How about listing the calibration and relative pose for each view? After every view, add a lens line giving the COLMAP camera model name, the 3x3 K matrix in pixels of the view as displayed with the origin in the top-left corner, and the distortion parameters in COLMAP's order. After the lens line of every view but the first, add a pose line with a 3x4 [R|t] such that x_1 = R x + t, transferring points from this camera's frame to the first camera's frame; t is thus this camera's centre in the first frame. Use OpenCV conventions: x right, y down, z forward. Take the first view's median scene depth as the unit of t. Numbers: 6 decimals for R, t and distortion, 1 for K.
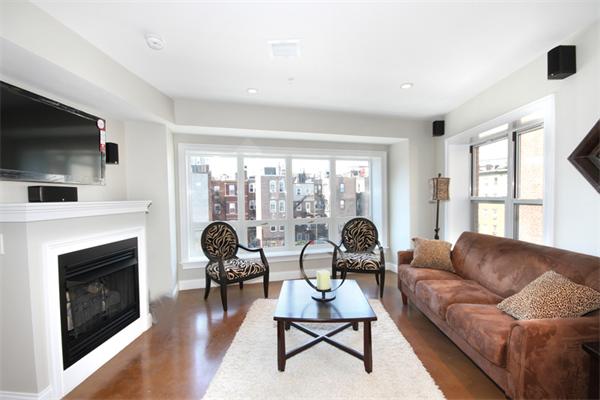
lens RADIAL K [[276.9, 0, 300.4], [0, 276.9, 205.5], [0, 0, 1]] dist [0.004541, -0.003907]
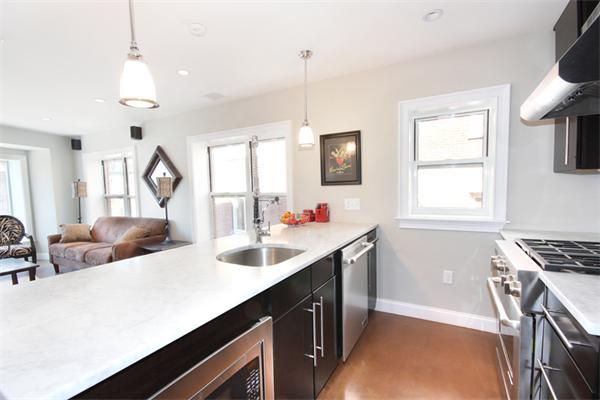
lens RADIAL K [[276.9, 0, 299.4], [0, 276.9, 204.3], [0, 0, 1]] dist [0.004541, -0.003907]
pose [[0.451373, -0.056649, 0.890535, -0.281093], [0.047191, 0.998102, 0.039573, 0.013867], [-0.891086, 0.024164, 0.453190, -0.693320]]
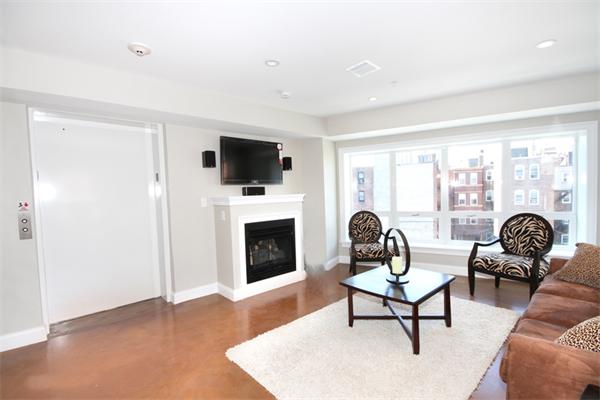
lens RADIAL K [[276.9, 0, 301.4], [0, 276.9, 203.1], [0, 0, 1]] dist [0.004541, -0.003907]
pose [[0.701515, 0.018864, -0.712405, 0.392120], [-0.000899, 0.999672, 0.025586, -0.005861], [0.712654, -0.017309, 0.701302, -0.031215]]
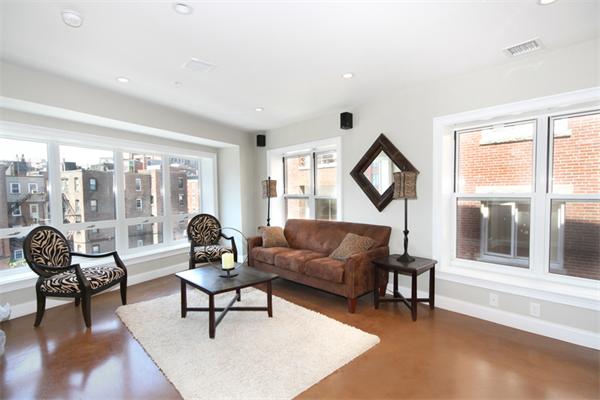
lens RADIAL K [[297.5, 0, 300.0], [0, 297.5, 203.8], [0, 0, 1]] dist [0.006454, 0.000315]
pose [[0.711349, -0.020107, 0.702551, -0.401456], [0.023225, 0.999717, 0.005097, 0.009046], [-0.702455, 0.012691, 0.711615, -0.111395]]
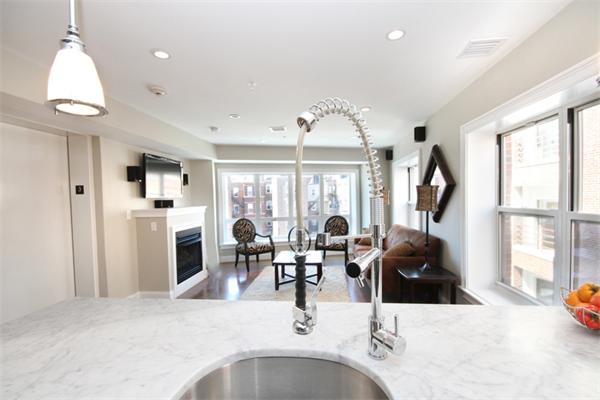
lens RADIAL K [[276.9, 0, 298.9], [0, 276.9, 199.6], [0, 0, 1]] dist [0.004541, -0.003907]
pose [[0.997761, -0.008246, -0.066376, 0.134630], [0.006890, 0.999763, -0.020634, -0.015952], [0.066531, 0.020131, 0.997581, -0.592697]]
